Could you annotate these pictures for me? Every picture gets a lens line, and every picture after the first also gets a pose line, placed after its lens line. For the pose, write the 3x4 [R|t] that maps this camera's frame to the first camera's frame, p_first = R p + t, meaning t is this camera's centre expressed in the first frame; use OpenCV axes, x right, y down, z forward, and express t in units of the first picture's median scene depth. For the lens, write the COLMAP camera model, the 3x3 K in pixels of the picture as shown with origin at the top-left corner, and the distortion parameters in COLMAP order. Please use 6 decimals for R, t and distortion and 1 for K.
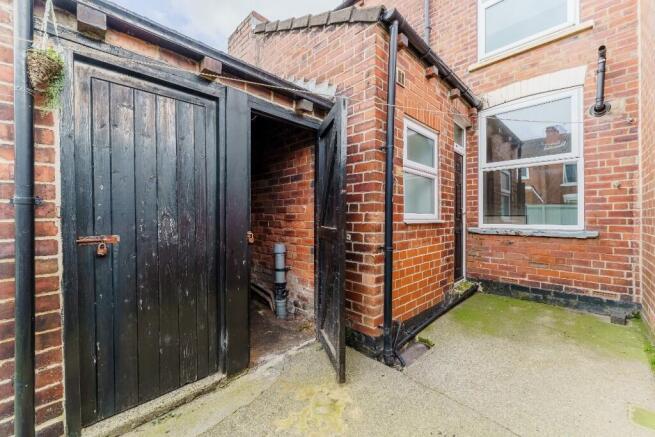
lens RADIAL K [[258.7, 0, 325.5], [0, 258.7, 217.1], [0, 0, 1]] dist [0.001376, -0.000162]
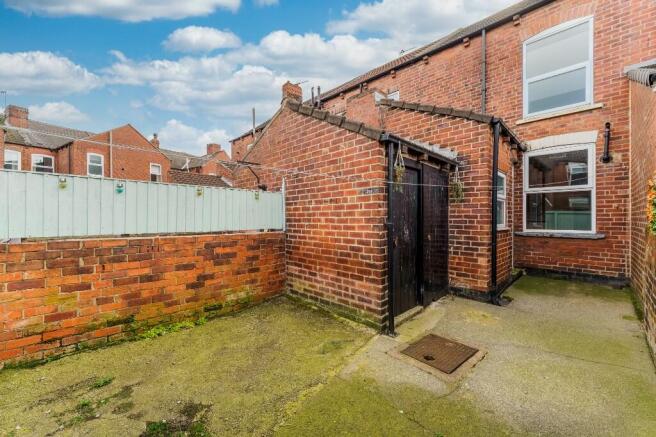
lens RADIAL K [[259.1, 0, 329.9], [0, 259.1, 219.7], [0, 0, 1]] dist [0.001376, -0.000162]
pose [[0.999983, -0.000646, 0.005795, -0.673579], [0.000622, 0.999991, 0.004182, -0.045751], [-0.005797, -0.004178, 0.999974, -0.610424]]
